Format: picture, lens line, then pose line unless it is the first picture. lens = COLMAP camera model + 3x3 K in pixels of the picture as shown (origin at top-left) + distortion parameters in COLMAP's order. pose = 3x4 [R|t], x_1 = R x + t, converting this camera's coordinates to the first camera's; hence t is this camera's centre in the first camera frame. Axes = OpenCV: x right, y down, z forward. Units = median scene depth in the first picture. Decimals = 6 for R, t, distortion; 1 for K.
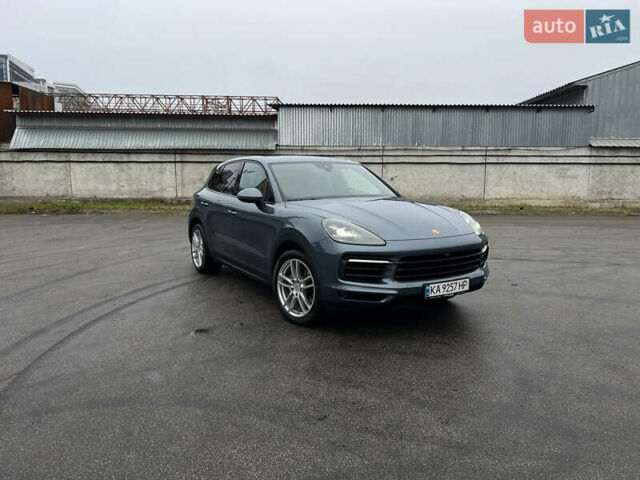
lens RADIAL K [[482.2, 0, 320.0], [0, 482.2, 240.0], [0, 0, 1]] dist [0.069124, -0.075316]
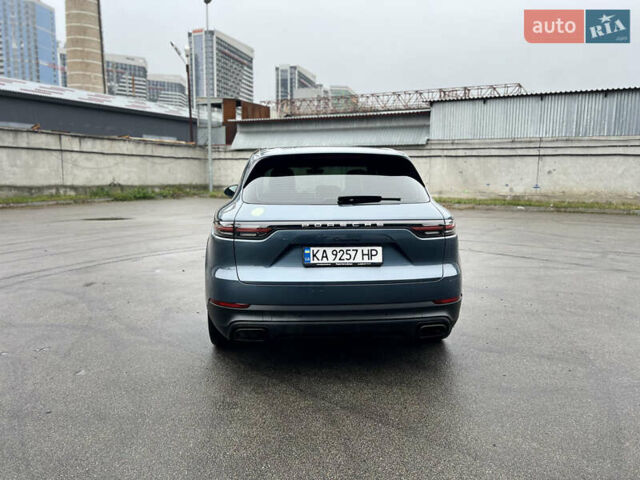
lens RADIAL K [[482.2, 0, 320.0], [0, 482.2, 240.0], [0, 0, 1]] dist [0.069124, -0.075316]
pose [[0.870113, 0.073214, -0.487383, 0.232272], [-0.064706, 0.997315, 0.034297, -0.000932], [0.488585, 0.001695, 0.872514, -0.030132]]
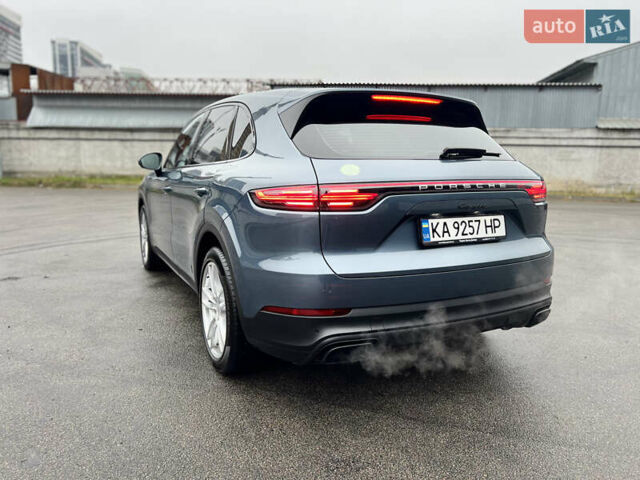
lens RADIAL K [[482.2, 0, 320.0], [0, 482.2, 240.0], [0, 0, 1]] dist [0.069124, -0.075316]
pose [[0.993227, 0.032082, -0.111676, 0.133788], [-0.028634, 0.999066, 0.032347, 0.009740], [0.112610, -0.028930, 0.993218, -0.005138]]
